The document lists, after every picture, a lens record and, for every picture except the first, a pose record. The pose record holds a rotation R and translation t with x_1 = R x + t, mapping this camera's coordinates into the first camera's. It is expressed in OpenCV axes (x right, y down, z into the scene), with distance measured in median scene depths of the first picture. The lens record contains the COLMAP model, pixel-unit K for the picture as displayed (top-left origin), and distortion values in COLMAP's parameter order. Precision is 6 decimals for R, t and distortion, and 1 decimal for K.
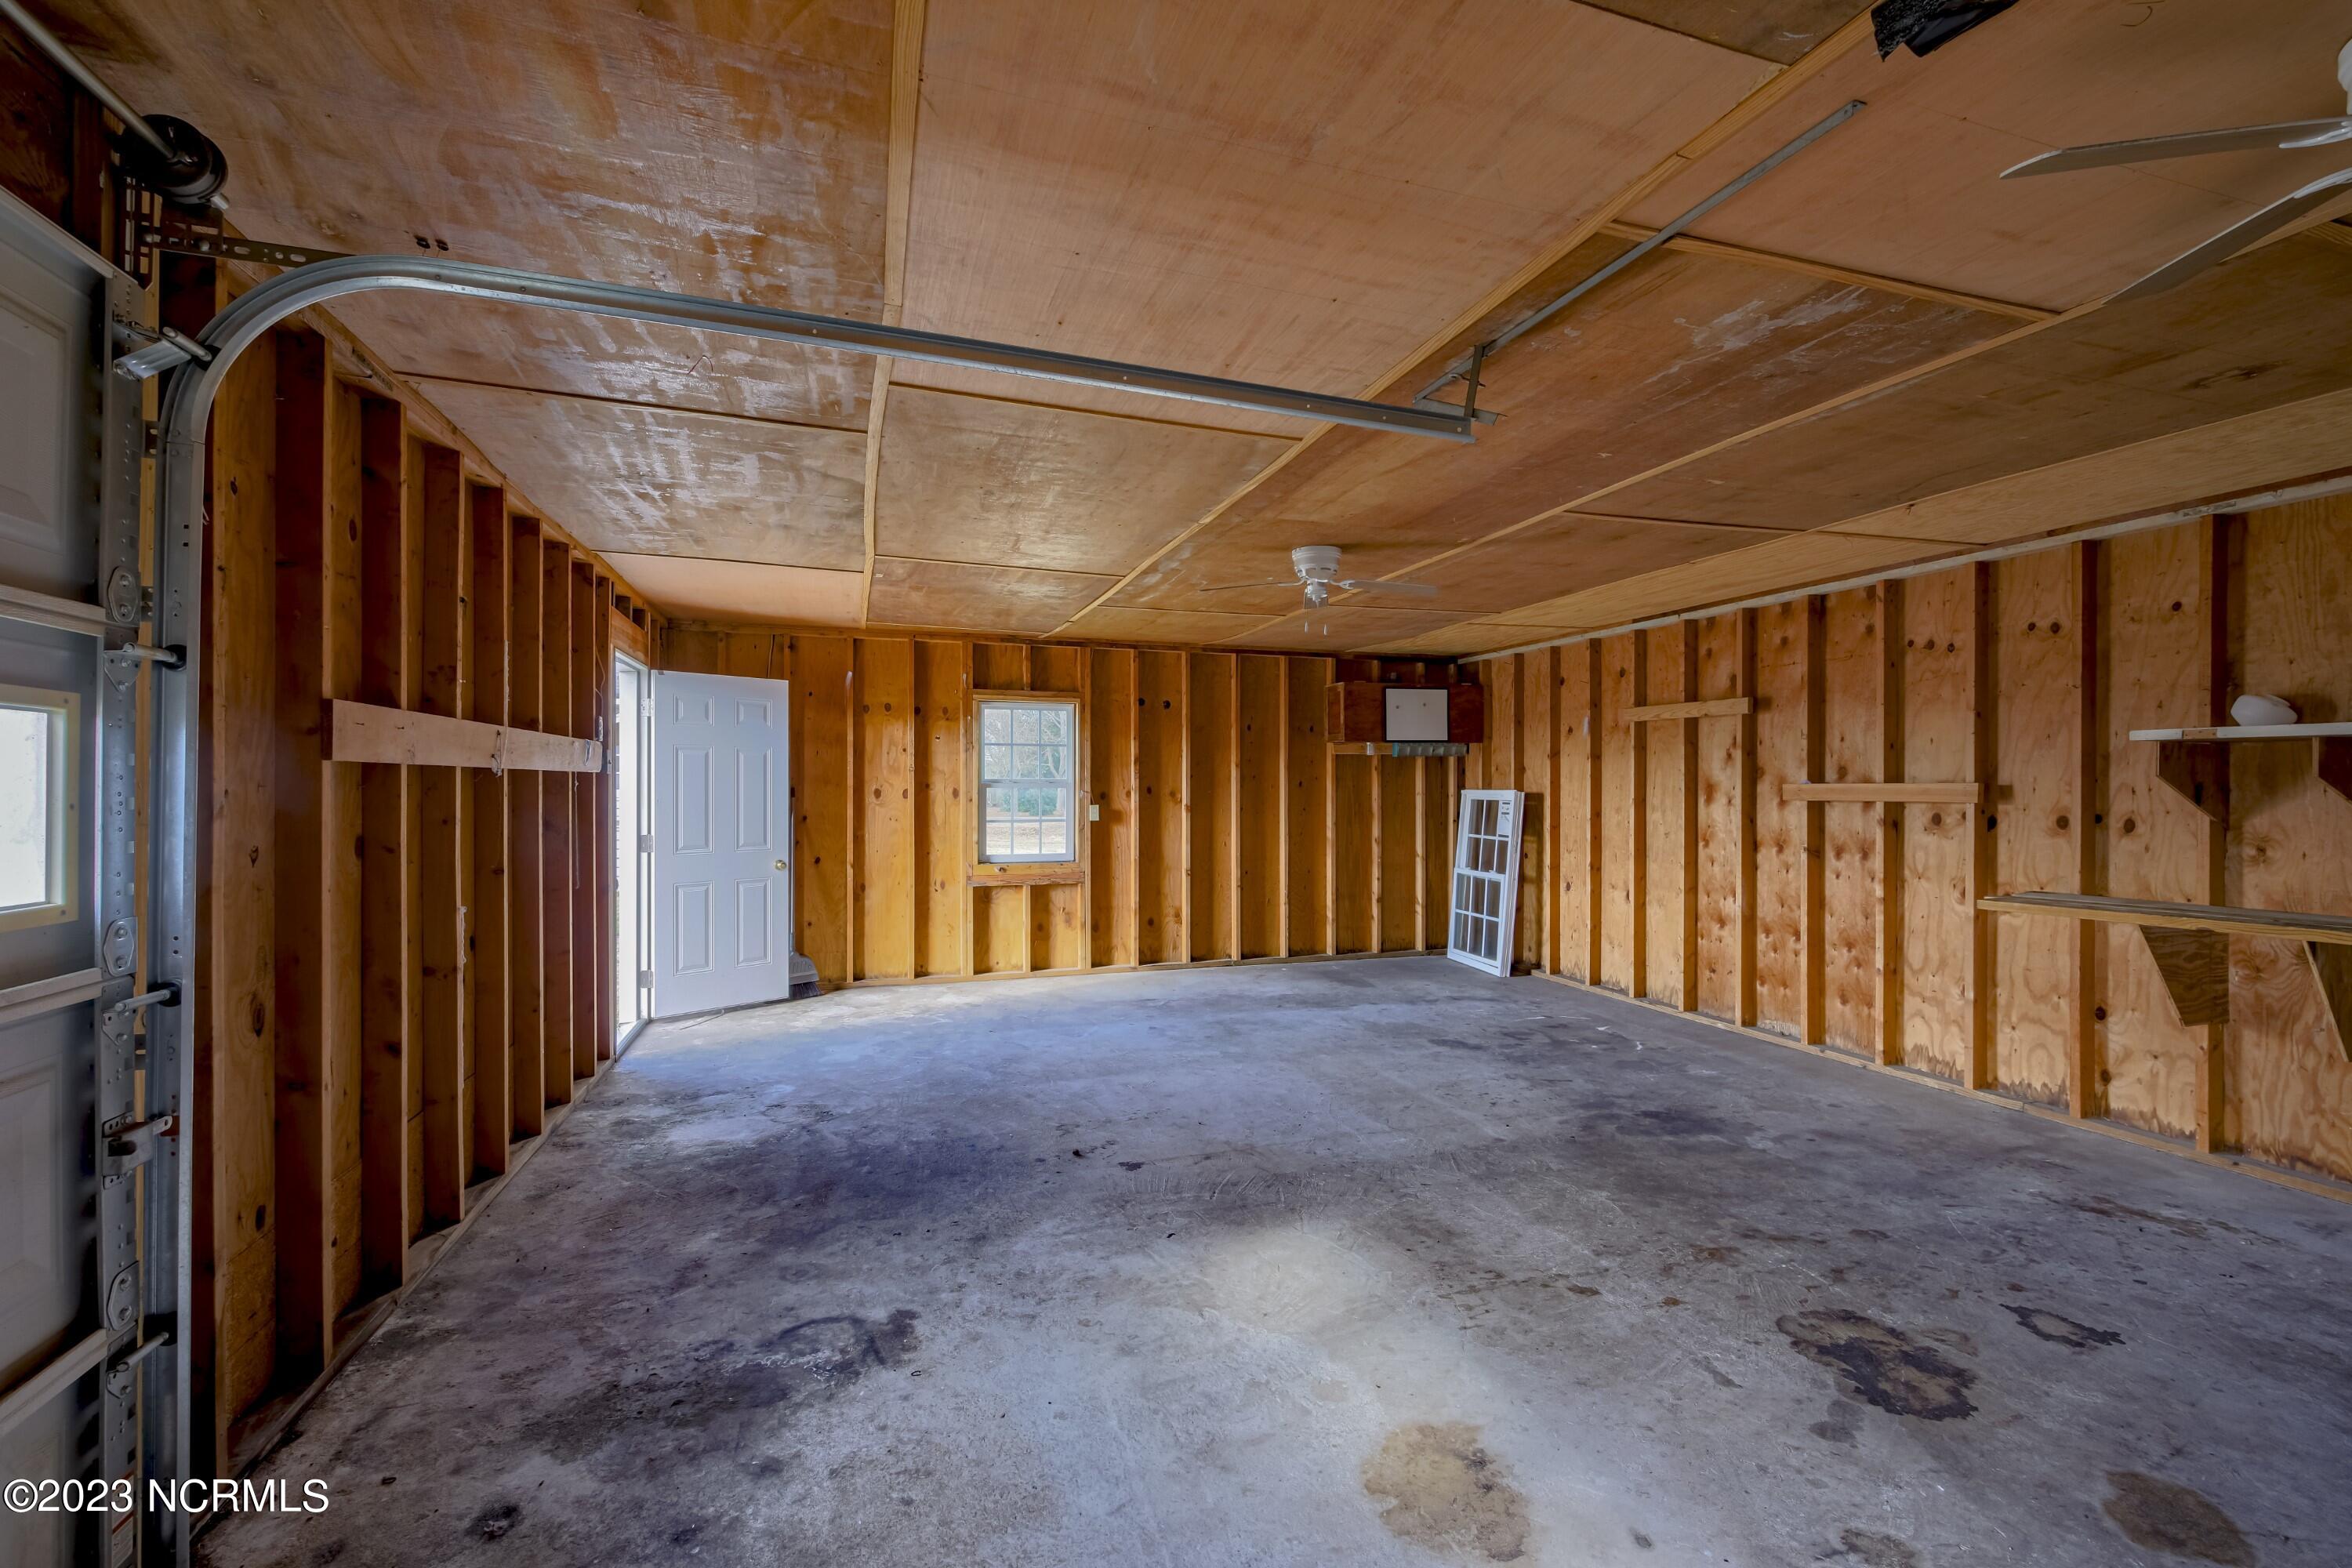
lens RADIAL K [[991.8, 0, 1168.0], [0, 991.8, 785.7], [0, 0, 1]] dist [0.001378, 0.000760]
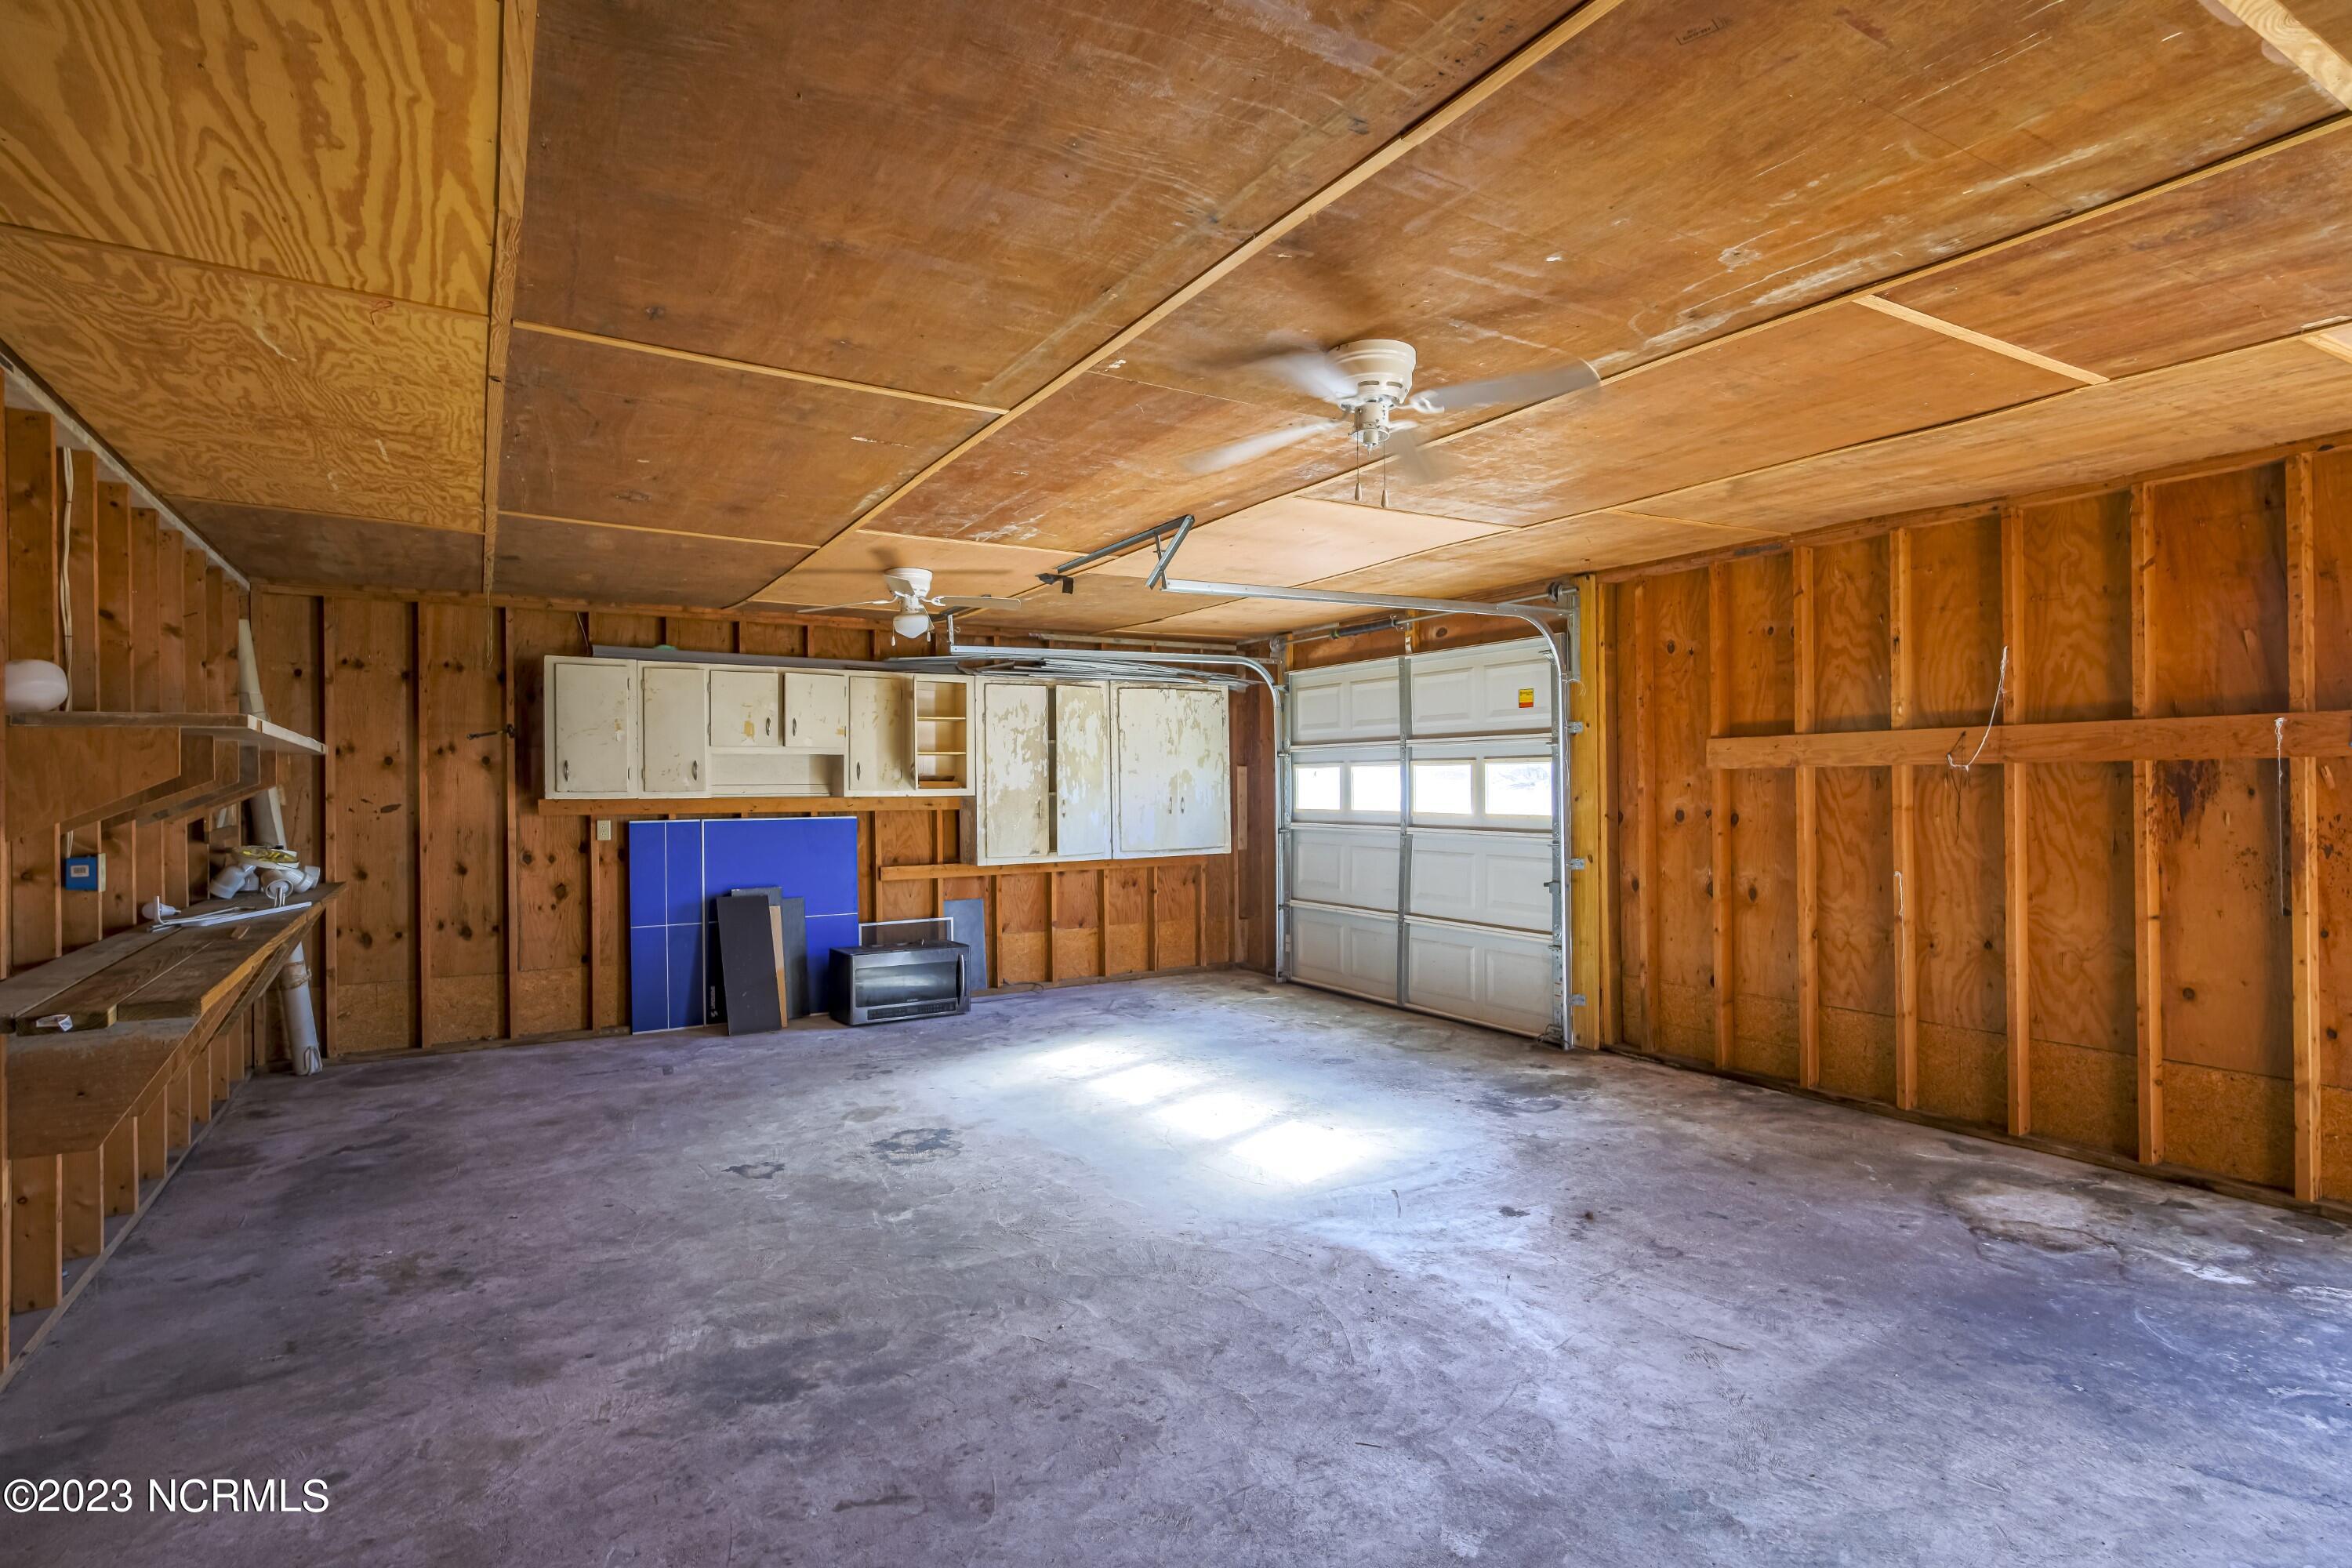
lens RADIAL K [[1178.4, 0, 1181.1], [0, 1178.4, 781.9], [0, 0, 1]] dist [0.000639, 0.002789]
pose [[-0.971018, 0.007049, -0.238901, 0.447827], [0.008341, 0.999956, -0.004399, 0.002440], [0.238860, -0.006264, -0.971034, 1.759299]]
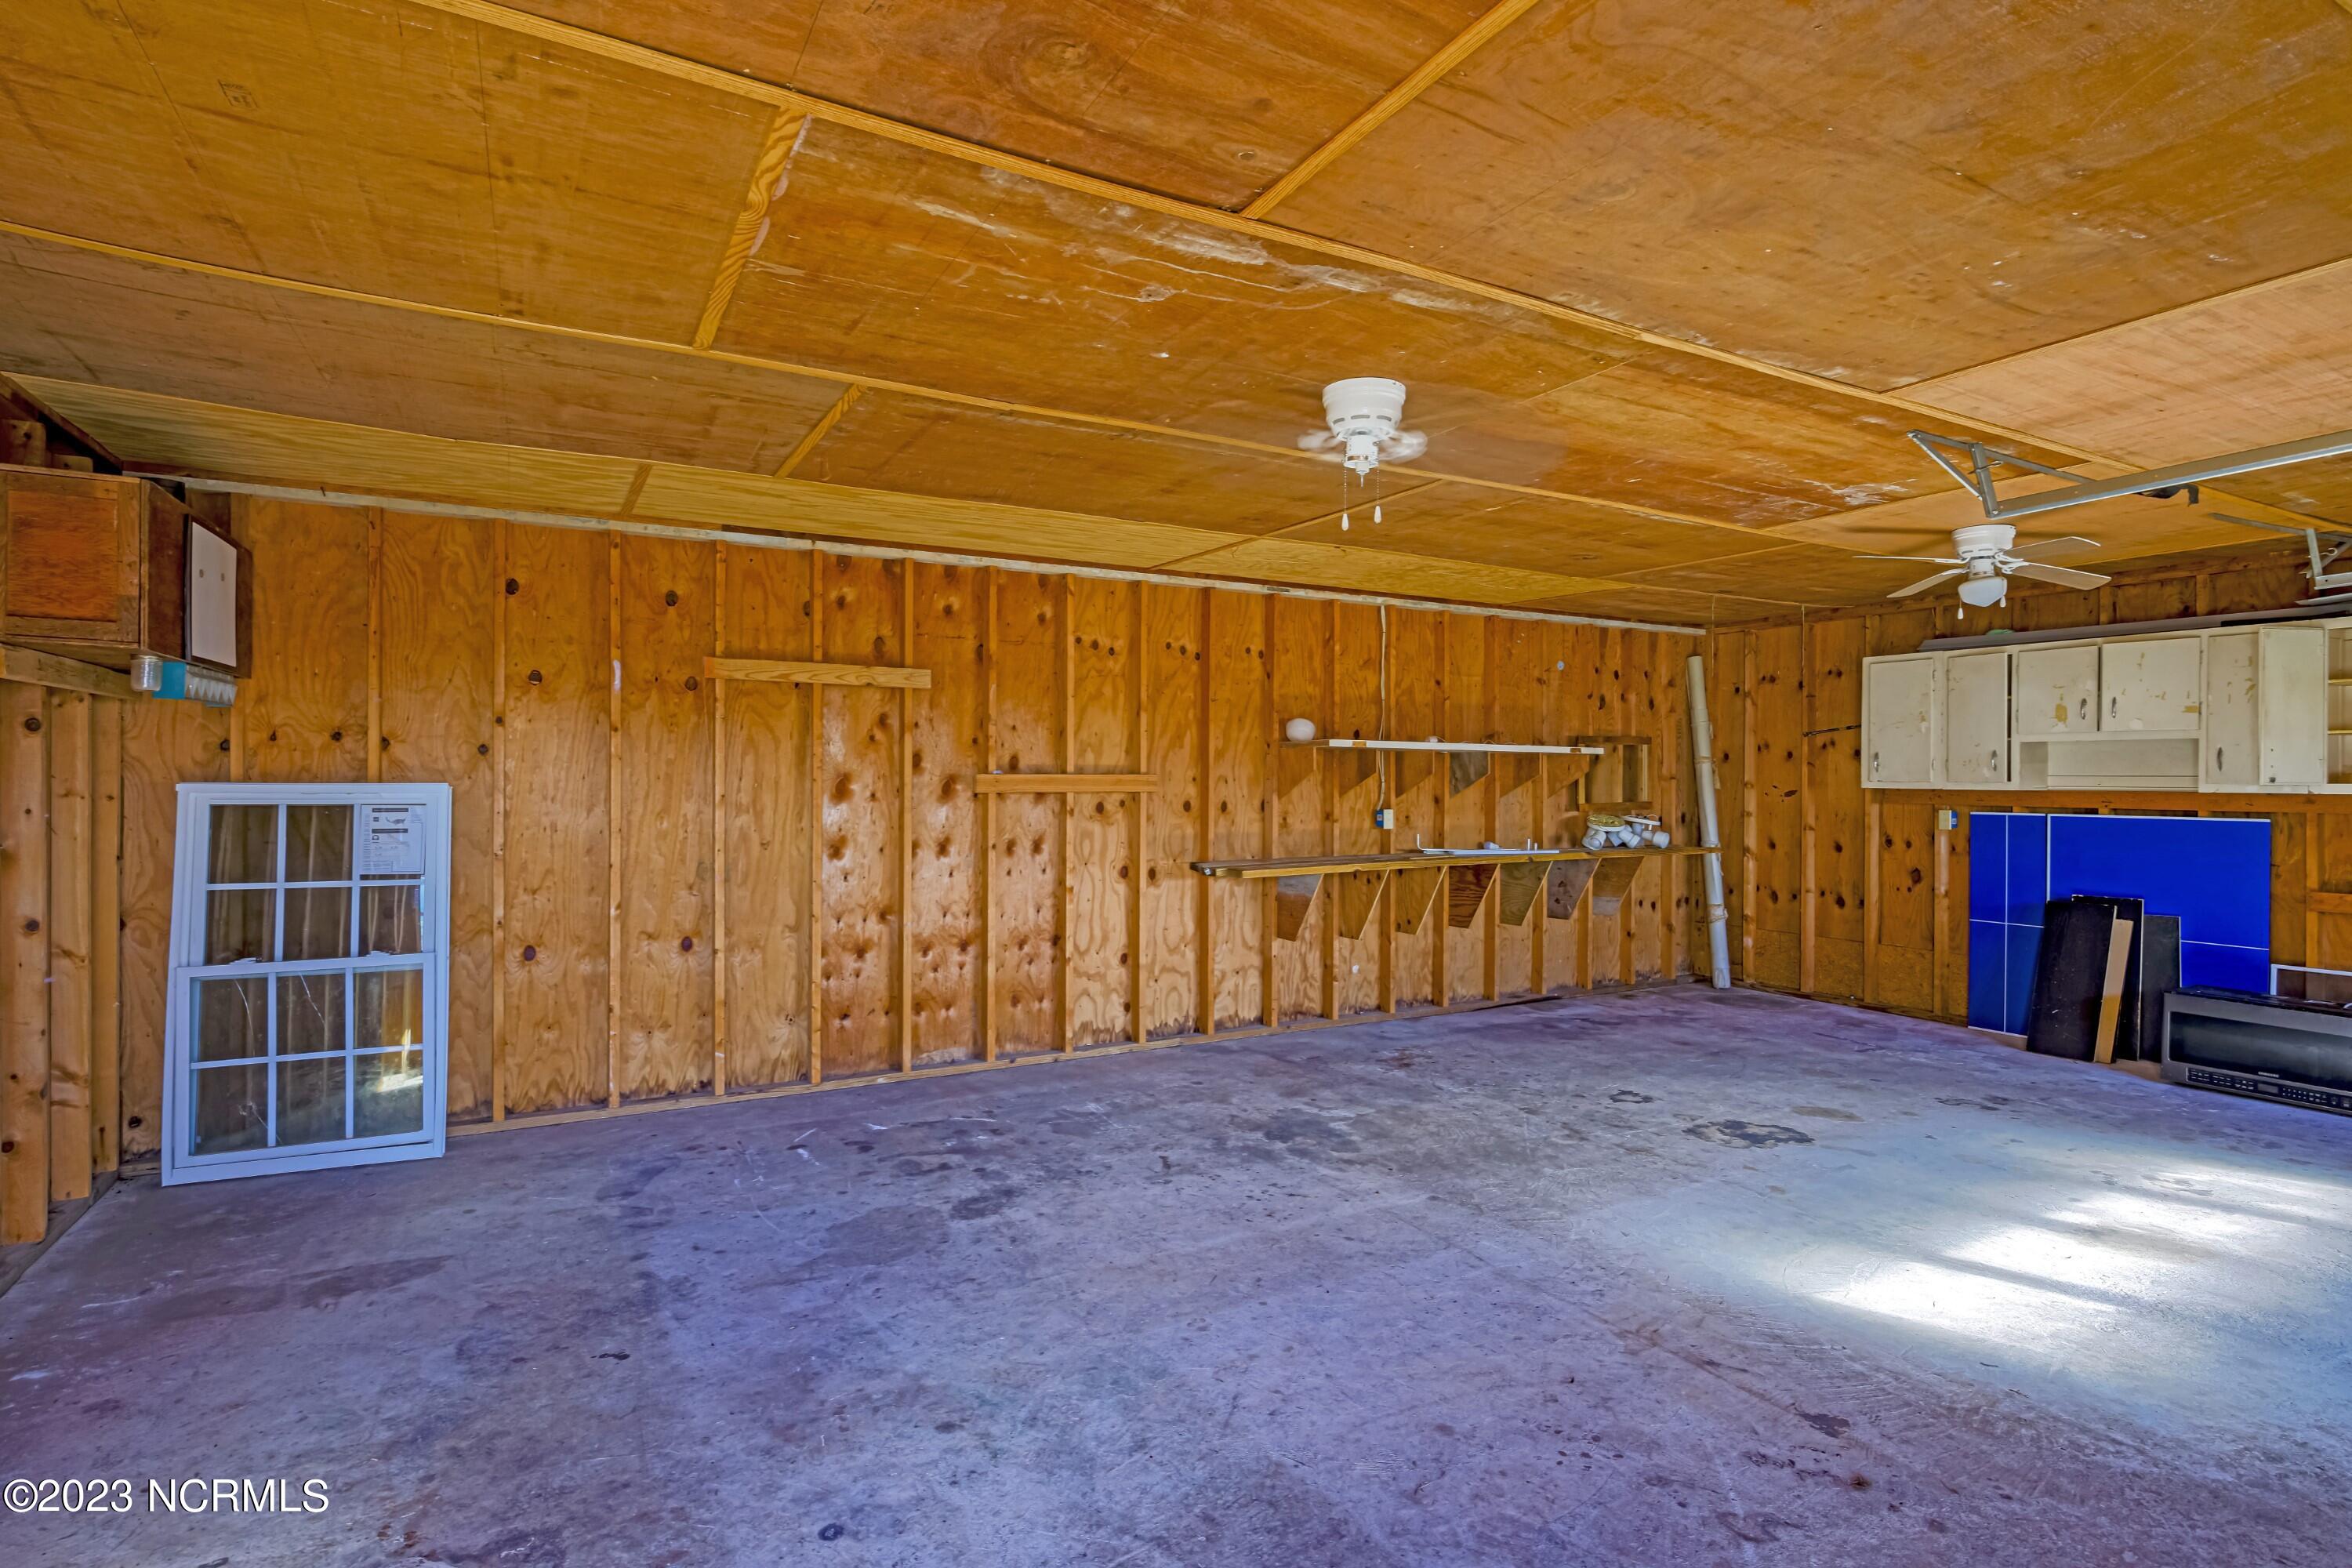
lens RADIAL K [[1178.4, 0, 1176.7], [0, 1178.4, 780.3], [0, 0, 1]] dist [0.000639, 0.002789]
pose [[-0.204260, -0.003445, 0.978911, -0.581988], [-0.004228, 0.999988, 0.002637, -0.000028], [-0.978908, -0.003600, -0.204272, 1.375735]]
